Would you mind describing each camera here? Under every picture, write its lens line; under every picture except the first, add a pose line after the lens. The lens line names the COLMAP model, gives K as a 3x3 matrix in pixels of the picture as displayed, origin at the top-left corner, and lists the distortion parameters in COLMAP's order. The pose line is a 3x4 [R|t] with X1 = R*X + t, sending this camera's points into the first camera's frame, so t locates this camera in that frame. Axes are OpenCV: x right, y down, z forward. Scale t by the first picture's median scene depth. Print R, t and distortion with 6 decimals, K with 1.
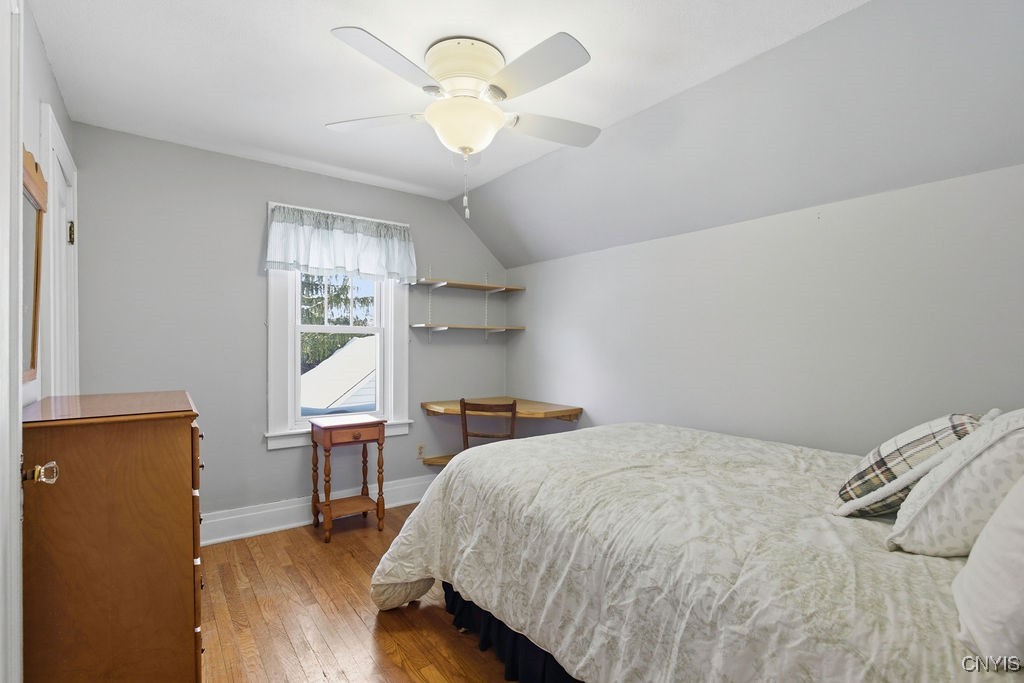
lens RADIAL K [[469.9, 0, 511.5], [0, 469.9, 343.8], [0, 0, 1]] dist [0.000911, -0.000013]
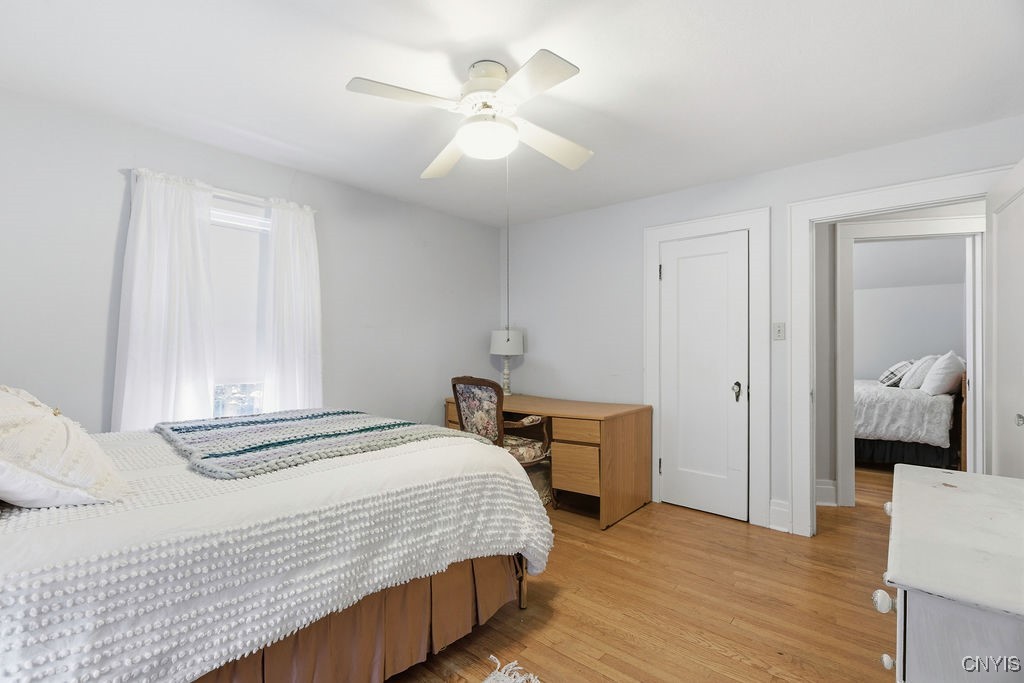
lens RADIAL K [[469.9, 0, 512.3], [0, 469.9, 341.1], [0, 0, 1]] dist [0.000911, -0.000013]
pose [[0.974673, -0.001564, 0.223630, -3.166731], [0.002888, 0.999980, -0.005595, 0.017912], [-0.223617, 0.006100, 0.974658, -2.075648]]
